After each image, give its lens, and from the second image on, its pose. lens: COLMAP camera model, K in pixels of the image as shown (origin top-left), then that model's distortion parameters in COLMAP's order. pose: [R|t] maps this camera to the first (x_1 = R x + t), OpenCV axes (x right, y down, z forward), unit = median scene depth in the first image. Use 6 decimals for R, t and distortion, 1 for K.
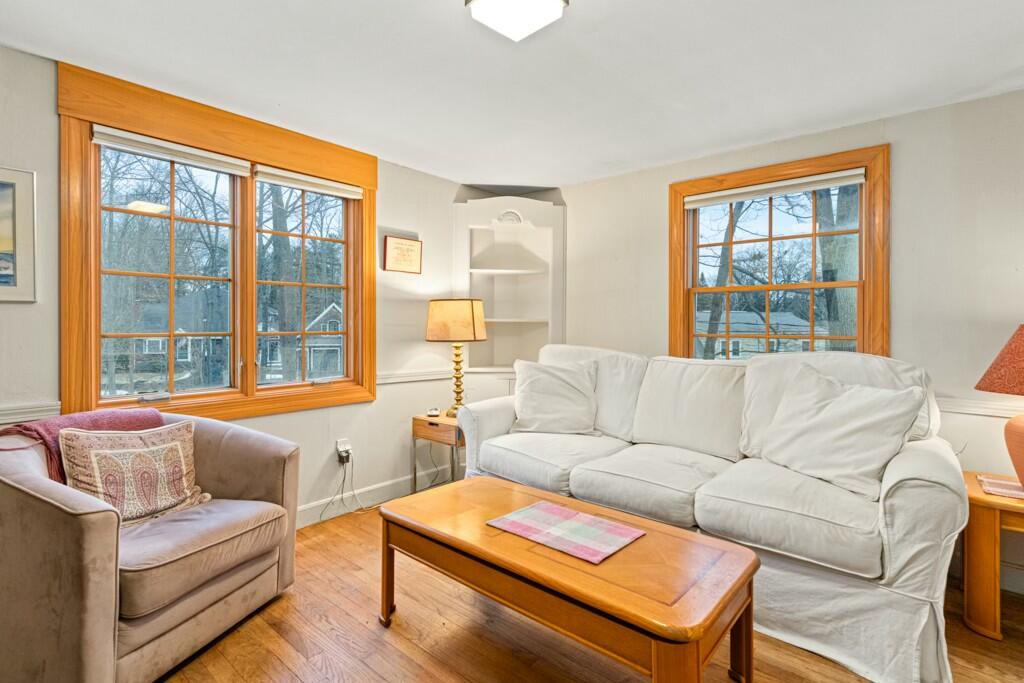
lens RADIAL K [[499.6, 0, 511.9], [0, 499.6, 325.3], [0, 0, 1]] dist [0.000869, -0.000289]
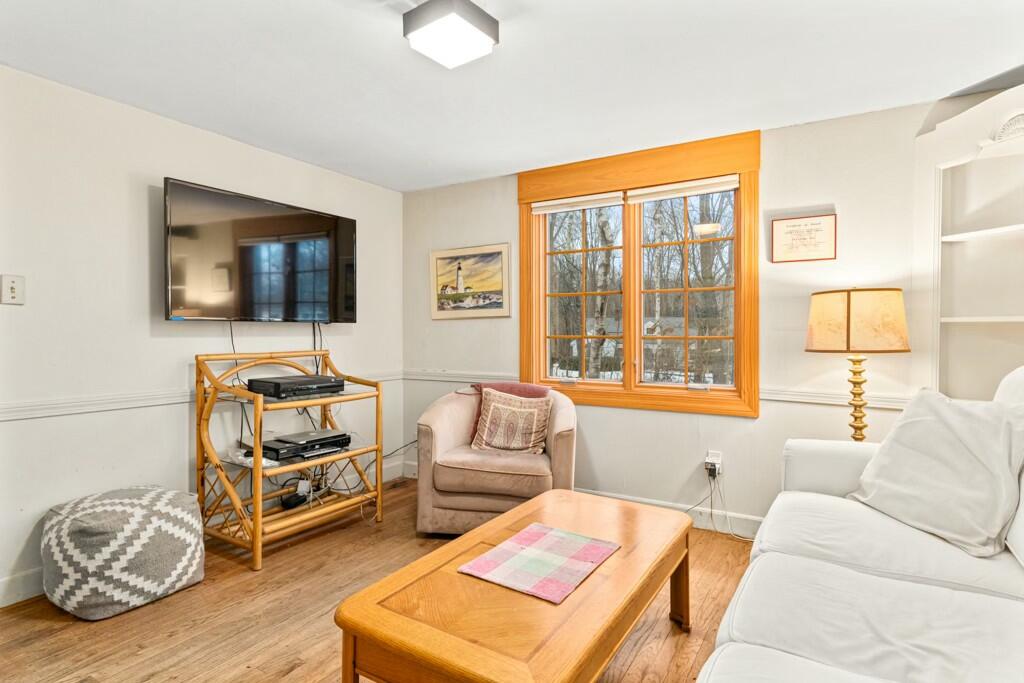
lens RADIAL K [[544.3, 0, 512.0], [0, 544.3, 341.5], [0, 0, 1]] dist [0.000998, 0.000172]
pose [[0.154496, 0.013436, -0.987902, 0.605956], [-0.002093, 0.999910, 0.013272, 0.009583], [0.987991, 0.000017, 0.154511, 0.466840]]
